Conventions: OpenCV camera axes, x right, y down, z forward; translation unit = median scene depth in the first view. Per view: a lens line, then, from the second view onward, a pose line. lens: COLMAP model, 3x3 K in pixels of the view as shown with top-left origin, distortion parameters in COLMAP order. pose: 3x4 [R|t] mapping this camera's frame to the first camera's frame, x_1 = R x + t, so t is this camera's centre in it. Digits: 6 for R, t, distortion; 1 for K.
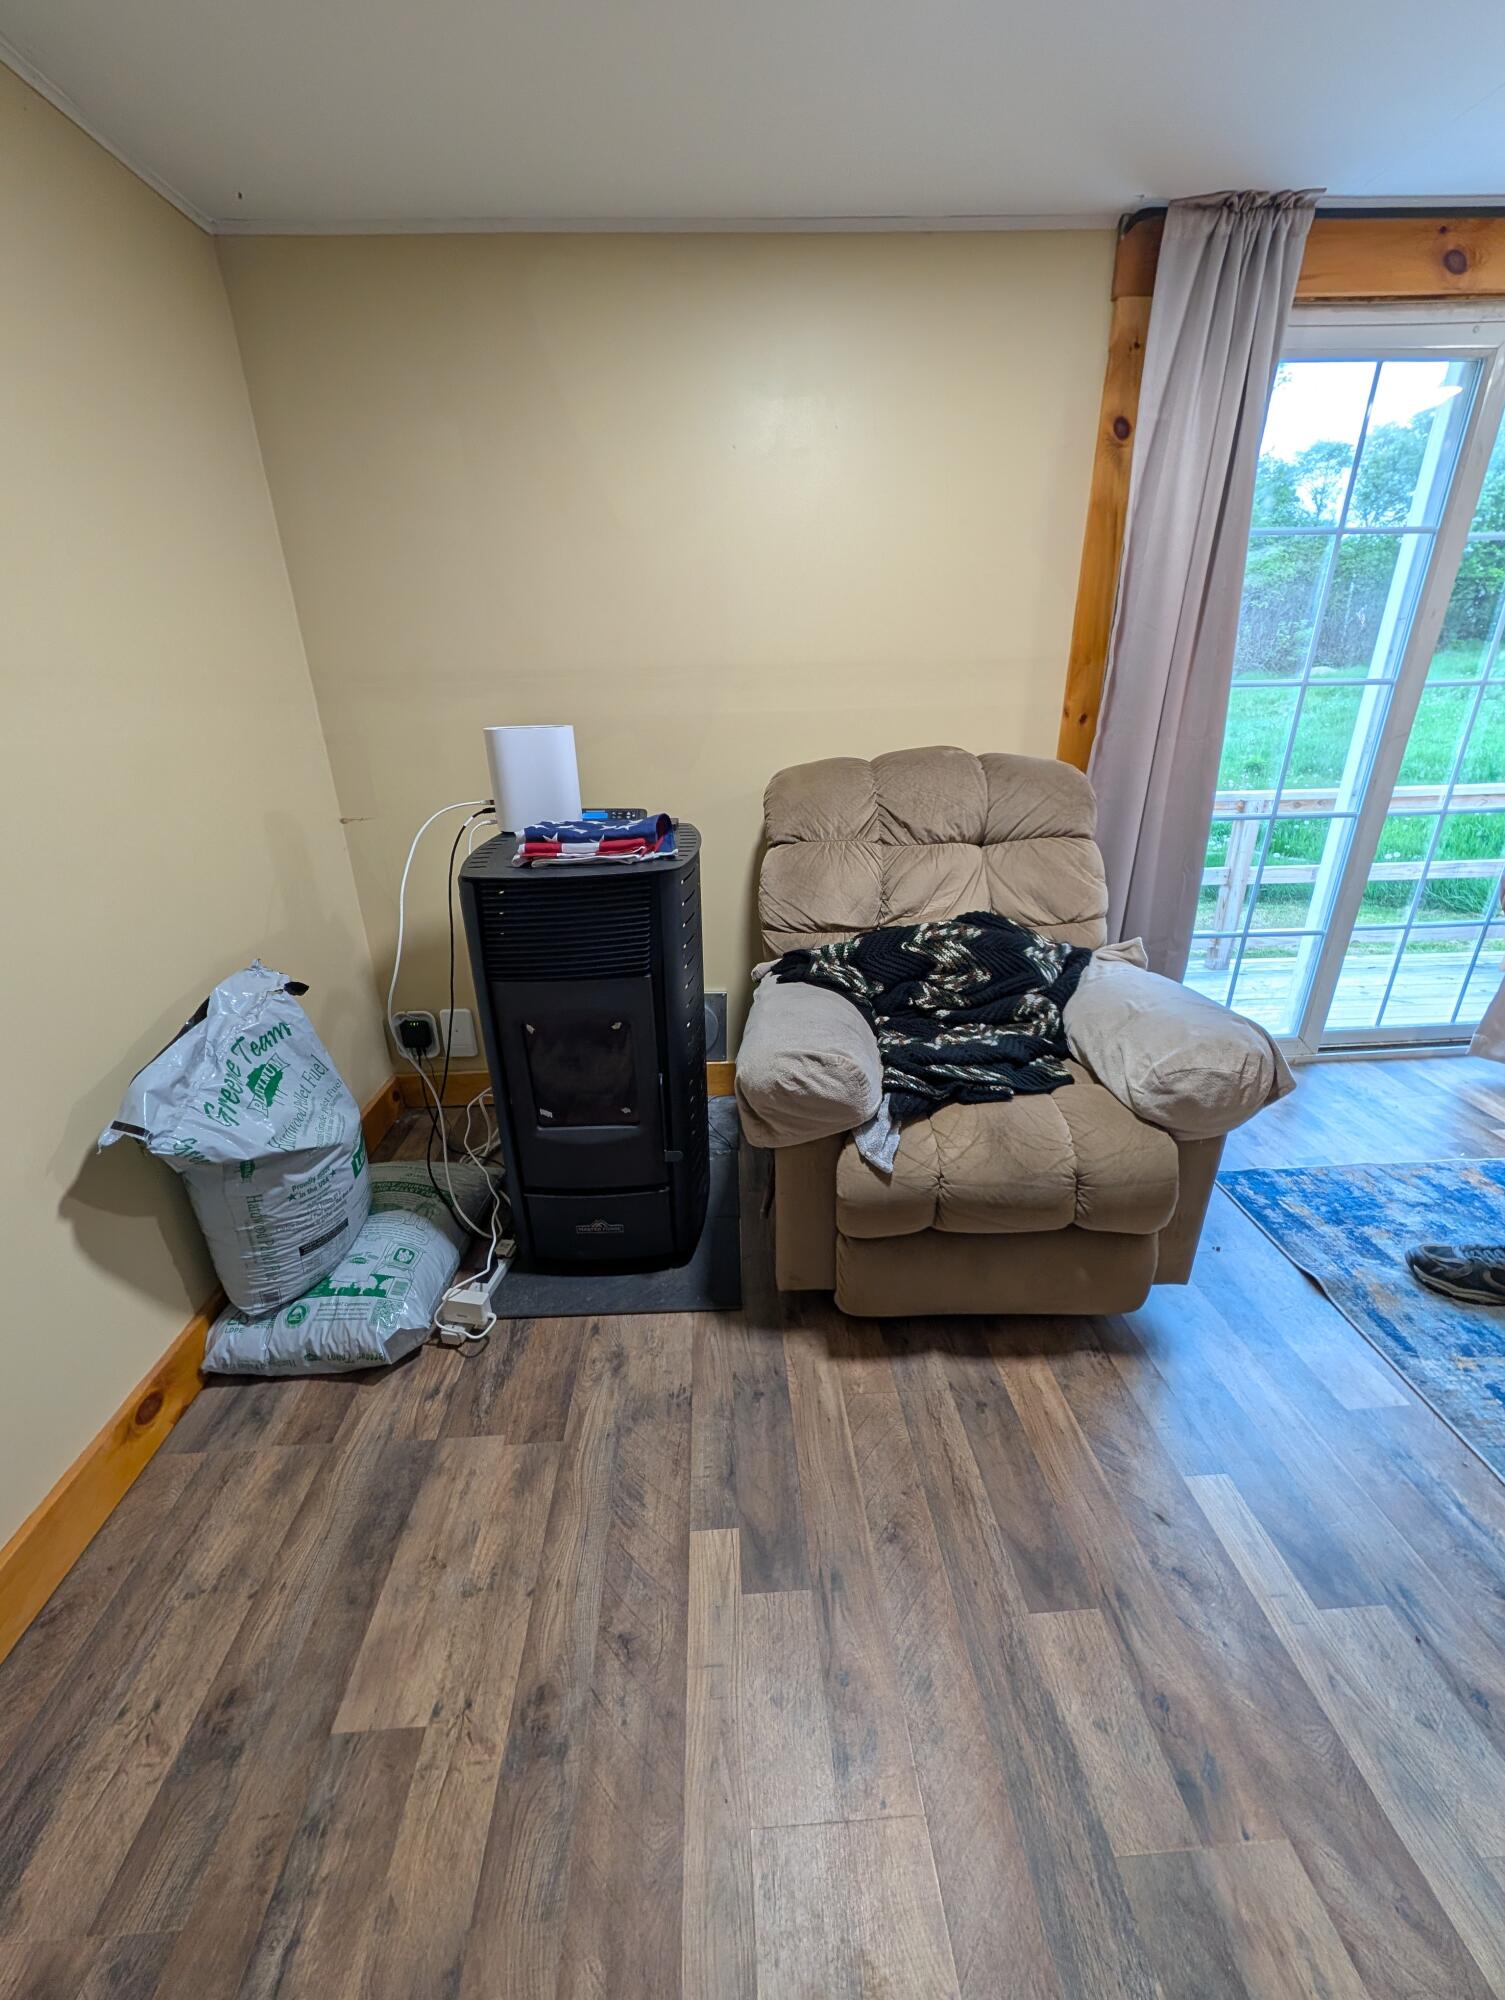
lens RADIAL K [[769.1, 0, 752.3], [0, 769.1, 1000.7], [0, 0, 1]] dist [0.000788, 0.000236]
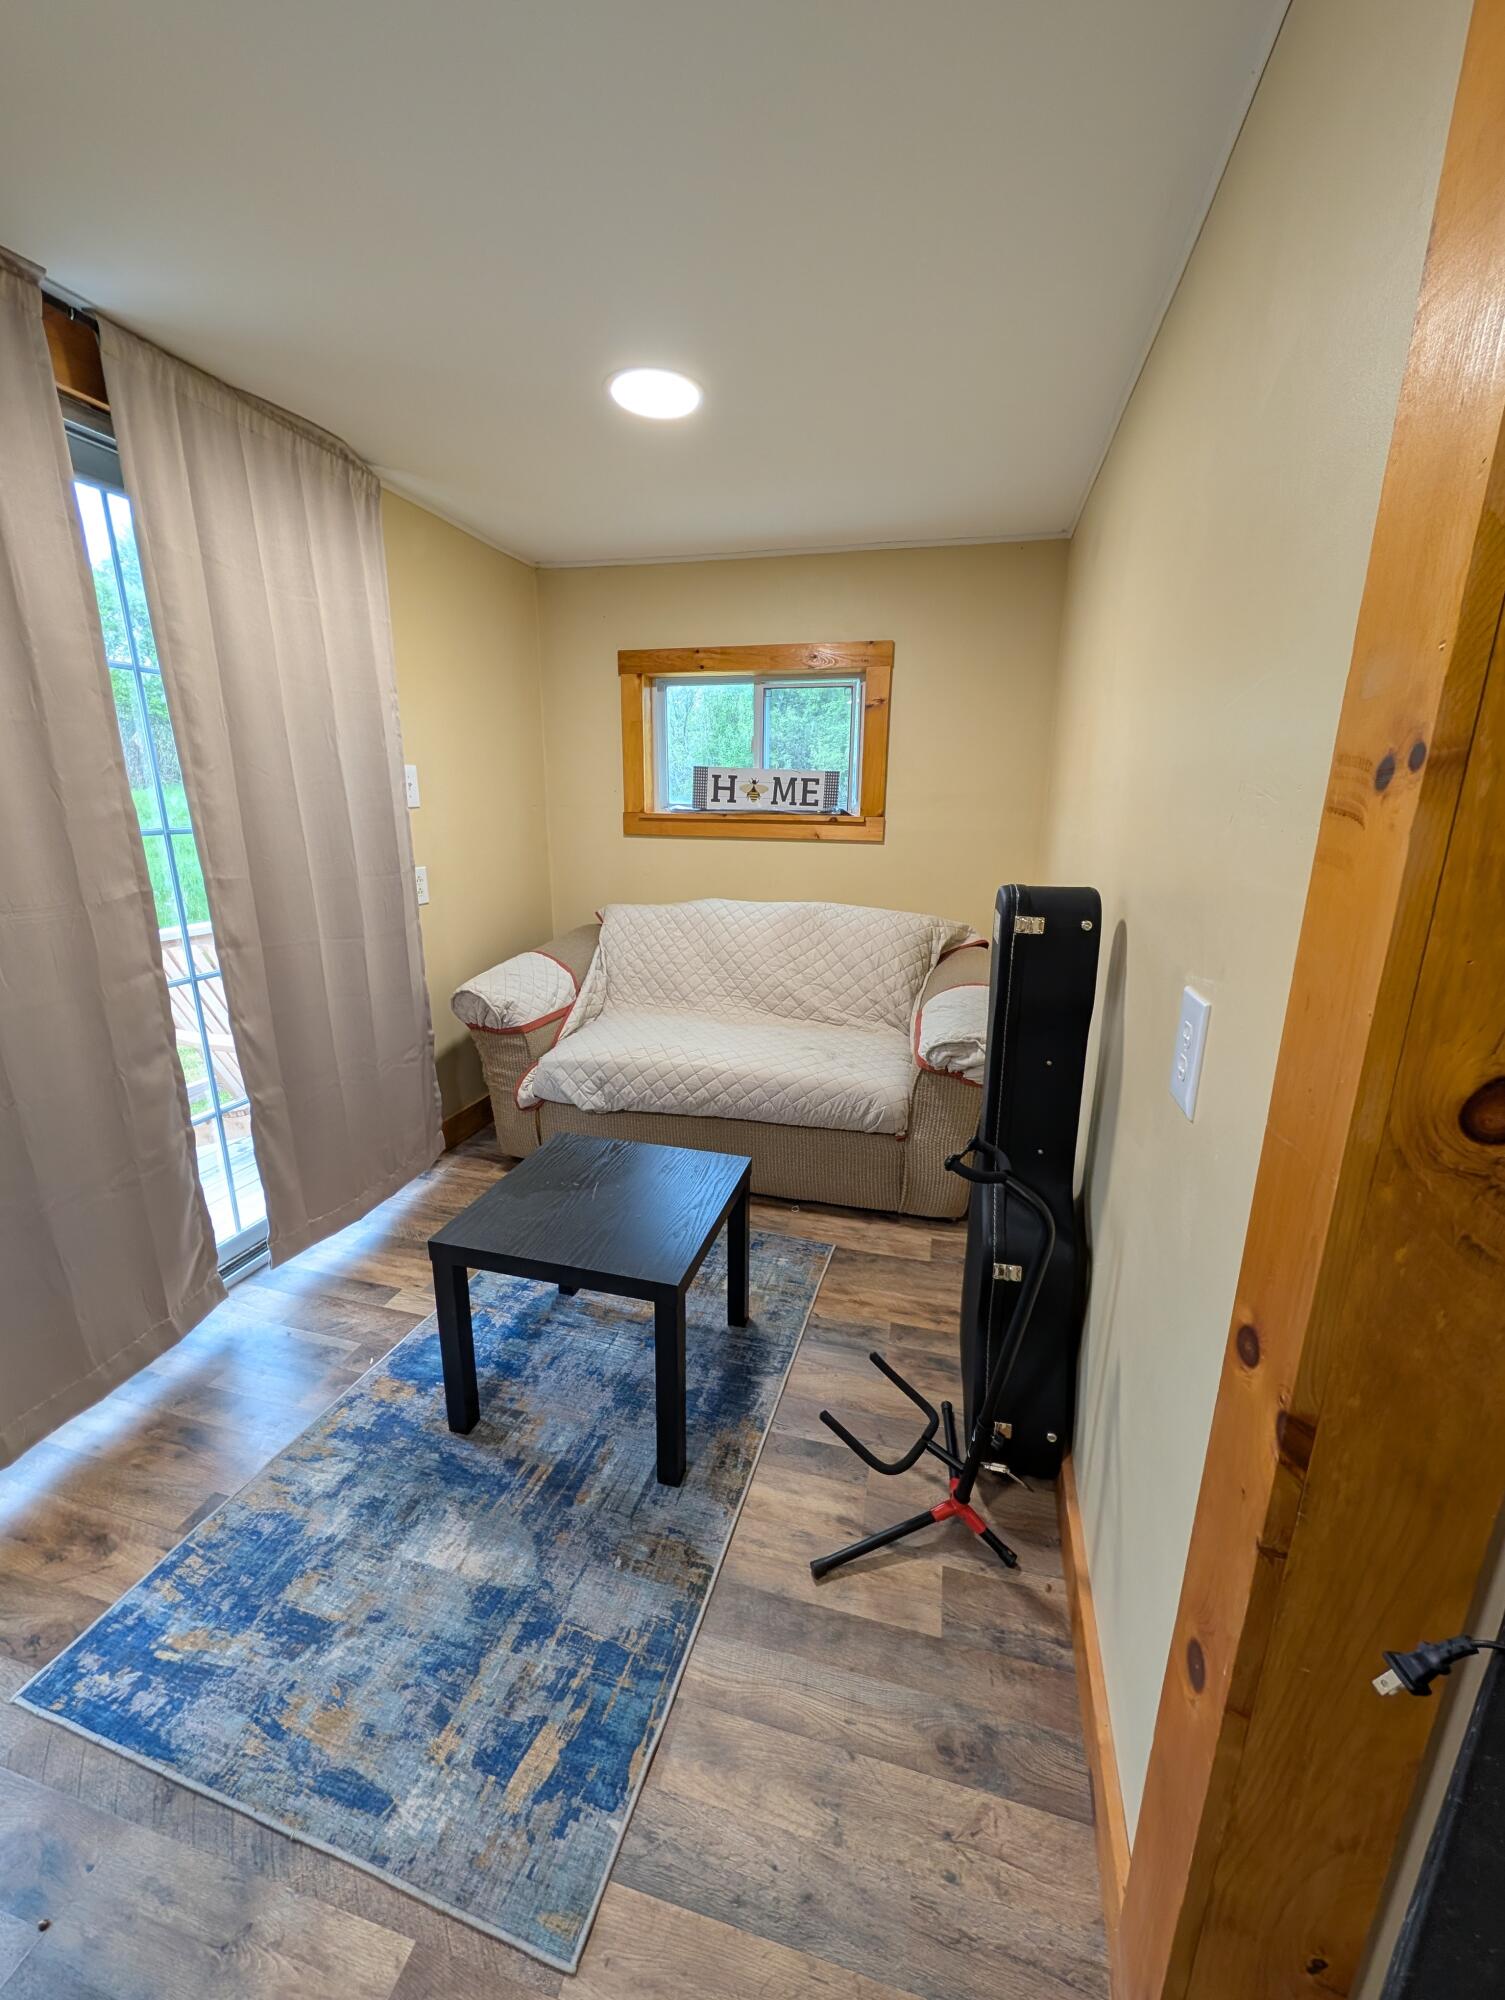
lens RADIAL K [[769.1, 0, 765.7], [0, 769.1, 998.0], [0, 0, 1]] dist [0.000788, 0.000236]
pose [[0.287020, -0.214349, 0.933635, 0.481965], [0.344902, 0.932401, 0.108036, -0.162206], [-0.893679, 0.291004, 0.341547, 0.276328]]
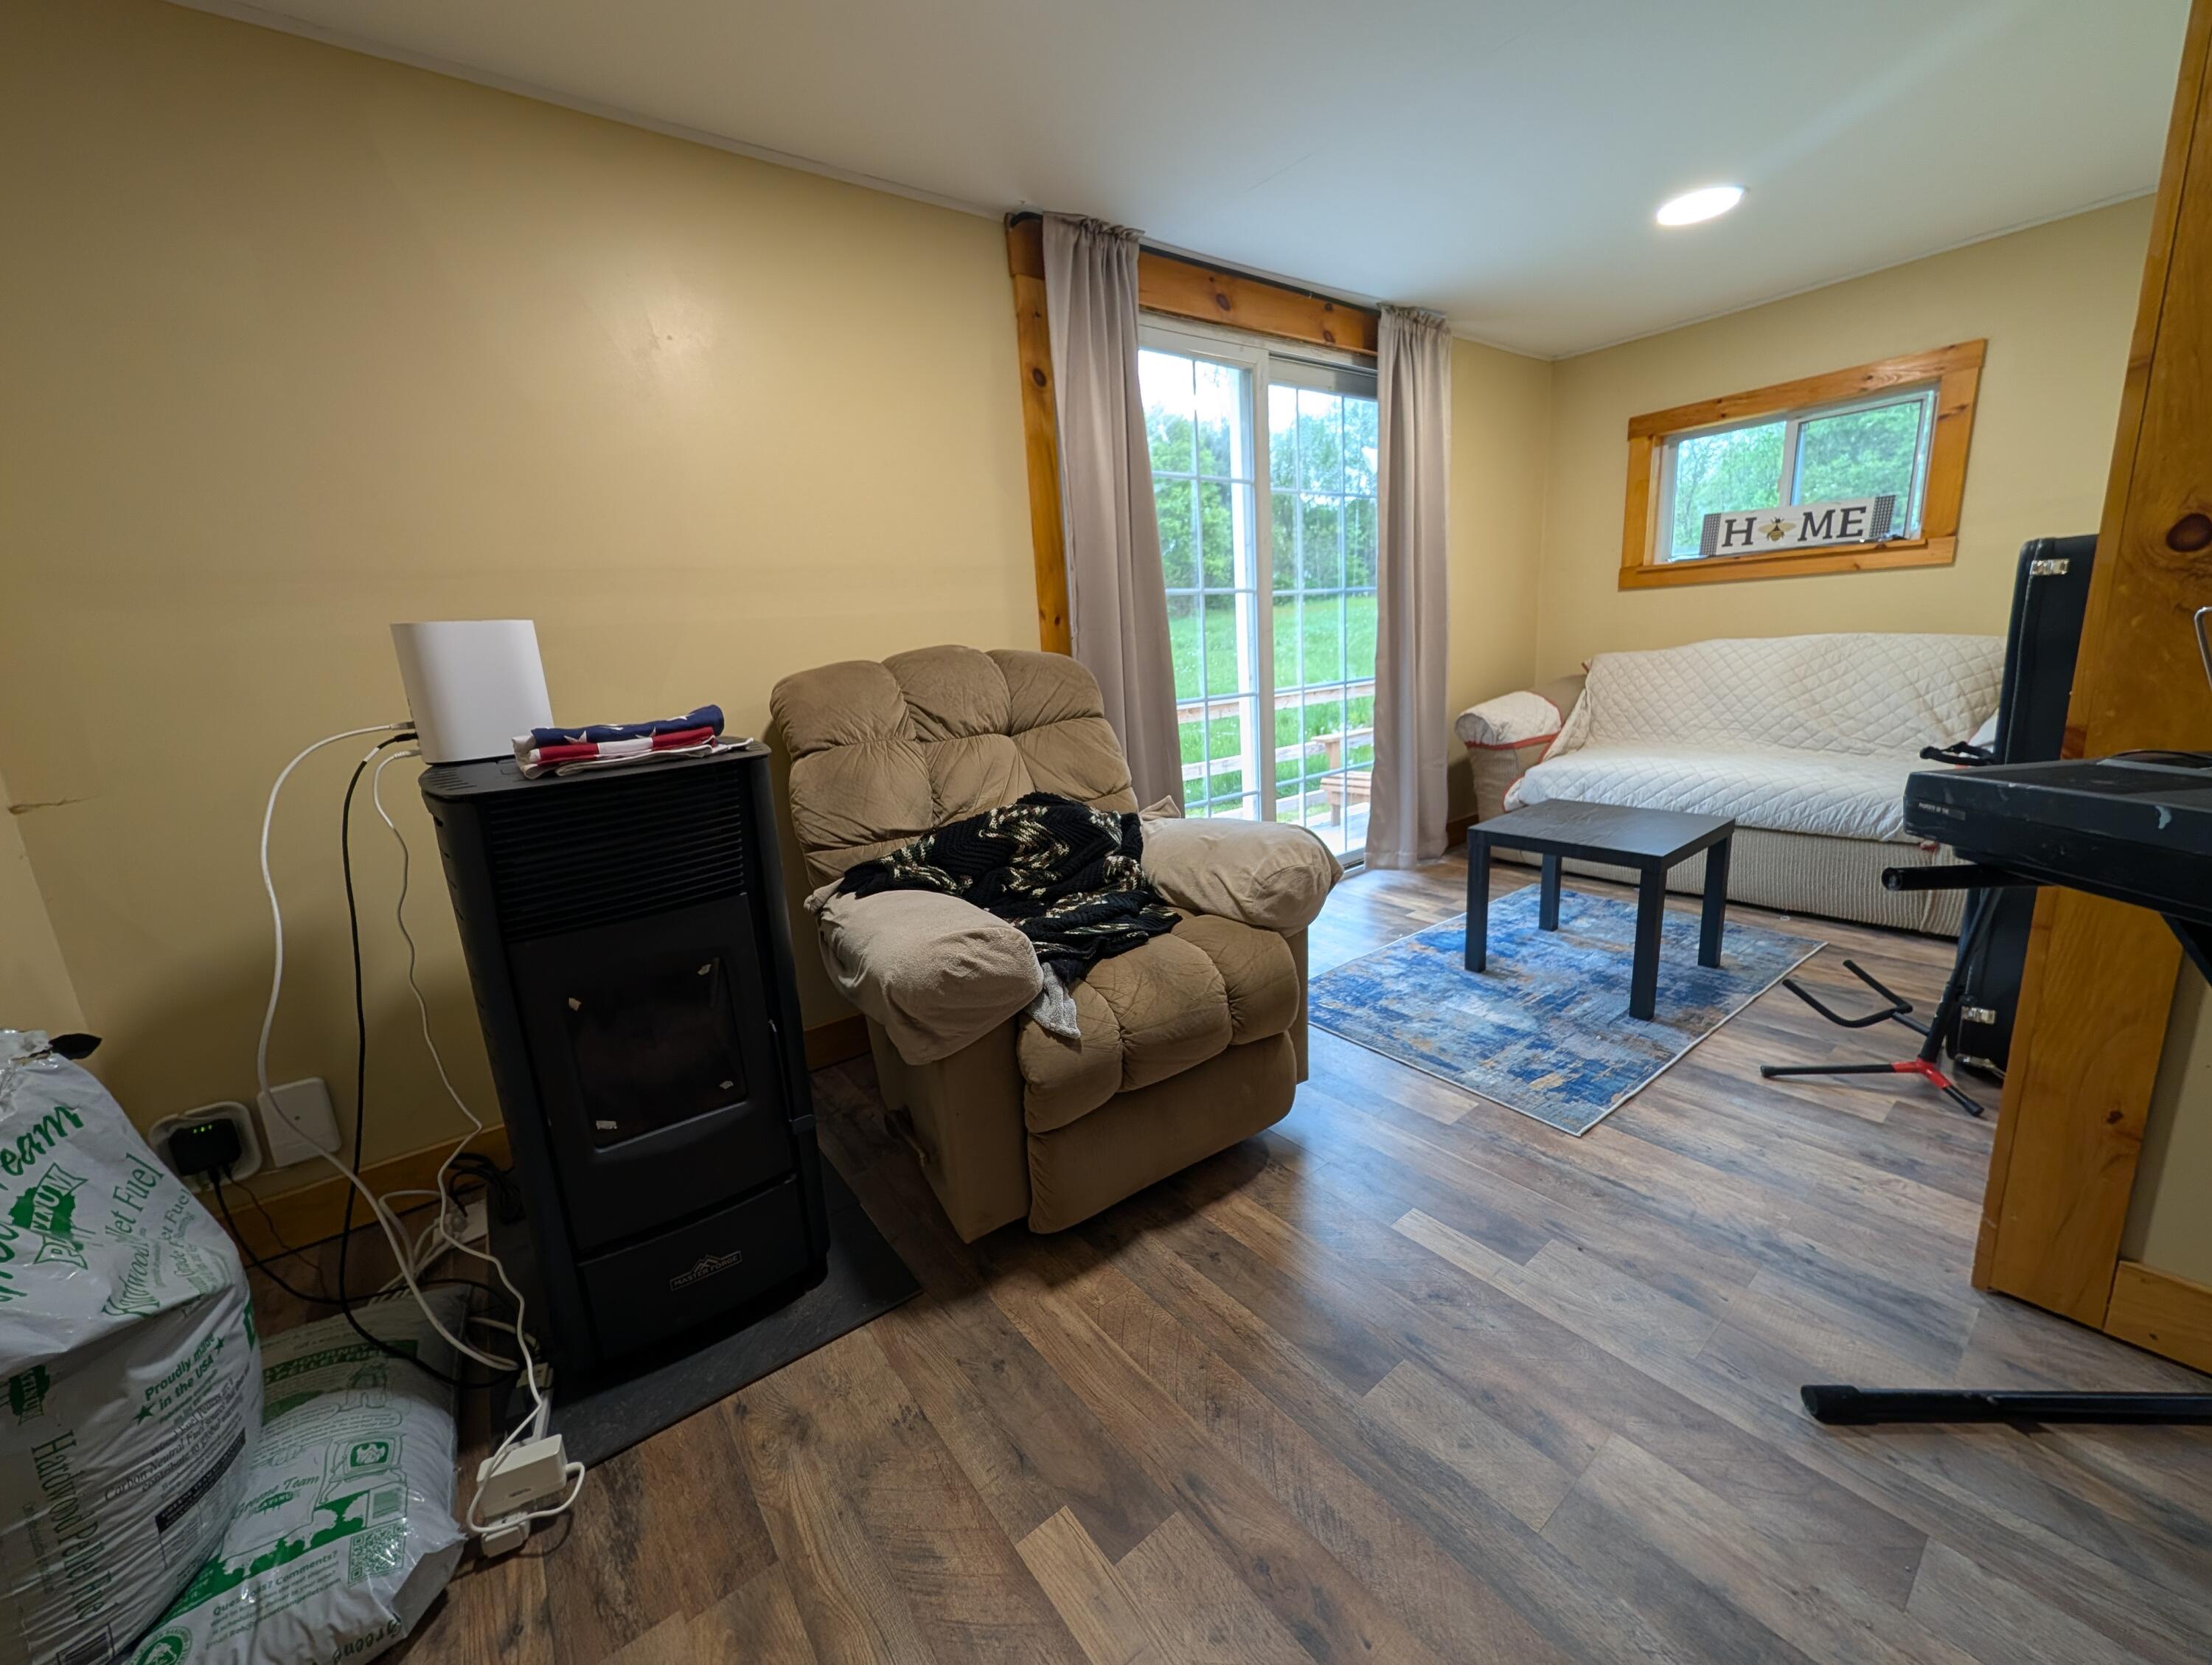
lens RADIAL K [[850.7, 0, 1110.2], [0, 850.7, 825.1], [0, 0, 1]] dist [0.000788, 0.000236]
pose [[0.823069, -0.152740, 0.547017, -0.289781], [0.257490, 0.958838, -0.119702, 0.101053], [-0.506218, 0.239374, 0.828519, 0.058969]]
